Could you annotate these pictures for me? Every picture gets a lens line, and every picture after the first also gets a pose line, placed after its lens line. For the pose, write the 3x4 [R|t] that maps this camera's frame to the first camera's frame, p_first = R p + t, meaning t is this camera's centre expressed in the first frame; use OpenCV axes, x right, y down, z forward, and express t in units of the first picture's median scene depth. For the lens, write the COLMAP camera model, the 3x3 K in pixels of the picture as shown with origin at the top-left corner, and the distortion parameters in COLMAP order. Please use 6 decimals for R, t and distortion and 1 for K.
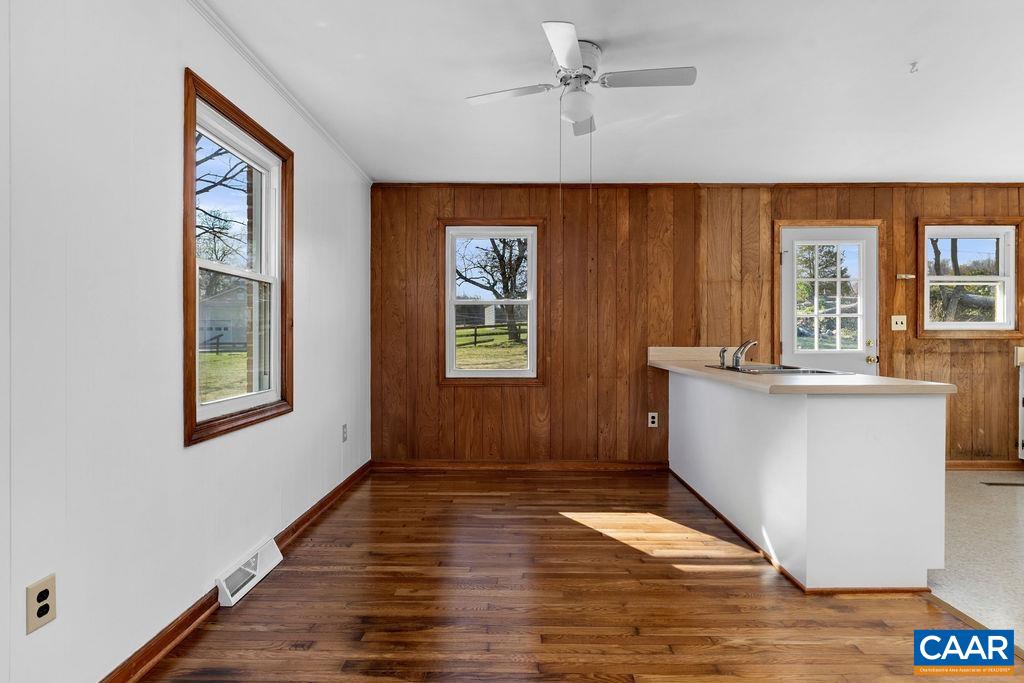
lens RADIAL K [[535.5, 0, 512.0], [0, 535.5, 341.5], [0, 0, 1]] dist [-0.000927, 0.000372]
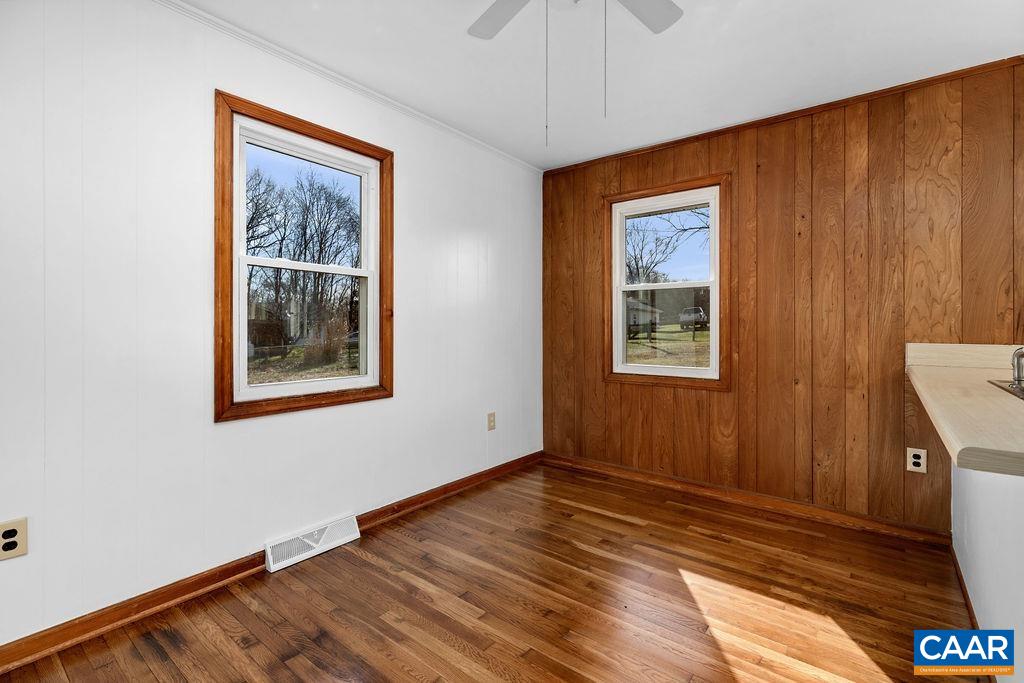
lens RADIAL K [[472.1, 0, 508.4], [0, 472.1, 328.0], [0, 0, 1]] dist [0.003171, 0.000097]
pose [[0.787326, 0.001630, -0.616535, 0.232758], [-0.006571, 0.999962, -0.005747, -0.001243], [0.616502, 0.008576, 0.787307, 0.275648]]
